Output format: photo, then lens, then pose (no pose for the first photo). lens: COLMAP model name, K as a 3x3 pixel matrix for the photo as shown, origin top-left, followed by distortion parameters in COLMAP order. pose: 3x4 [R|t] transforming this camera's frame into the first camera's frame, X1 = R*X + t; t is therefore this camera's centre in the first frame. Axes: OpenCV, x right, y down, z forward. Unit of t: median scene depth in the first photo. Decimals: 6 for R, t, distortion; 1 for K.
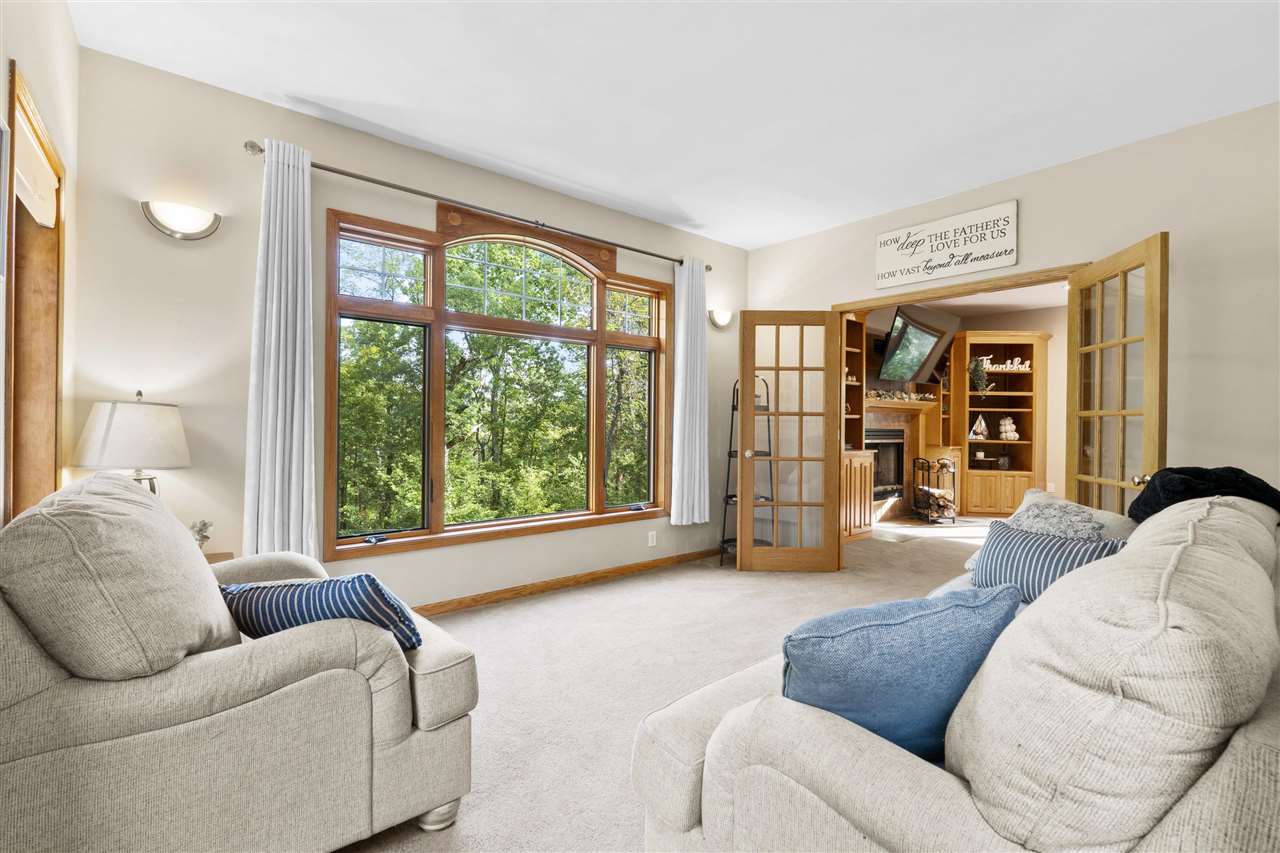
lens RADIAL K [[559.8, 0, 640.8], [0, 559.8, 423.0], [0, 0, 1]] dist [-0.002216, -0.000455]
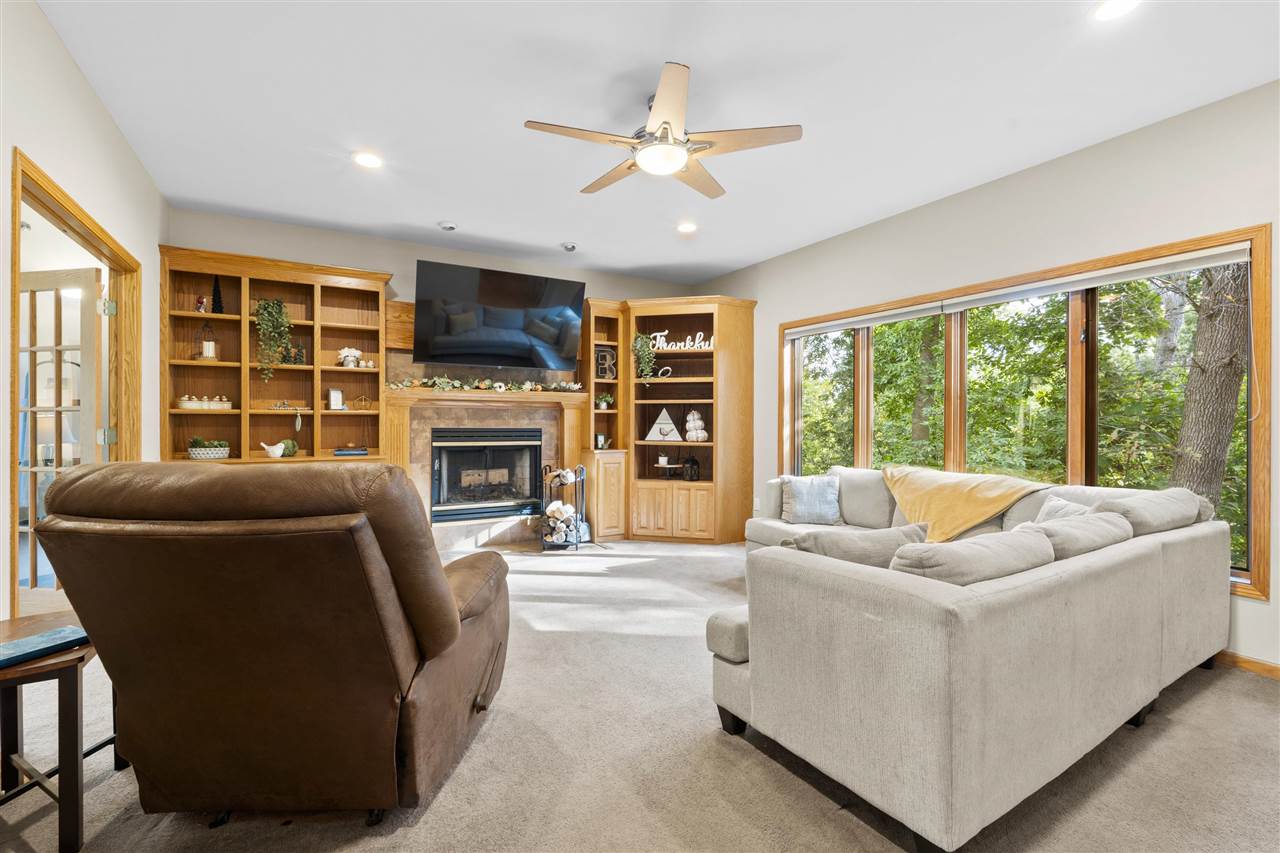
lens RADIAL K [[559.8, 0, 632.2], [0, 559.8, 418.6], [0, 0, 1]] dist [-0.002216, -0.000455]
pose [[0.985908, -0.011125, -0.166919, 0.709186], [0.009447, 0.999897, -0.010844, 0.007250], [0.167023, 0.009114, 0.985911, 0.239070]]
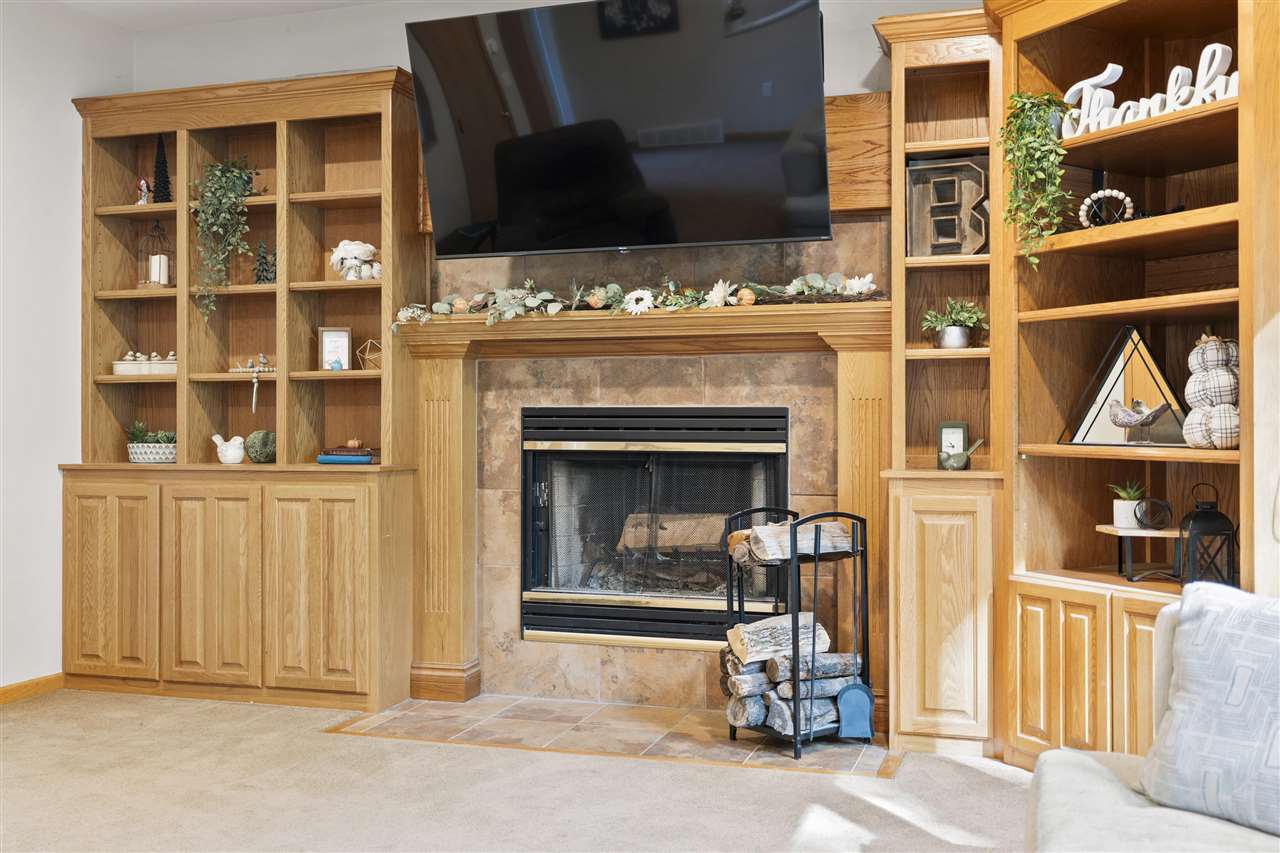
lens RADIAL K [[1259.1, 0, 636.2], [0, 1259.1, 415.1], [0, 0, 1]] dist [0.003830, 0.000000]
pose [[0.536081, -0.020922, -0.843907, 0.948303], [0.005394, 0.999757, -0.021360, 0.027749], [0.844149, 0.006899, 0.536064, 0.574983]]
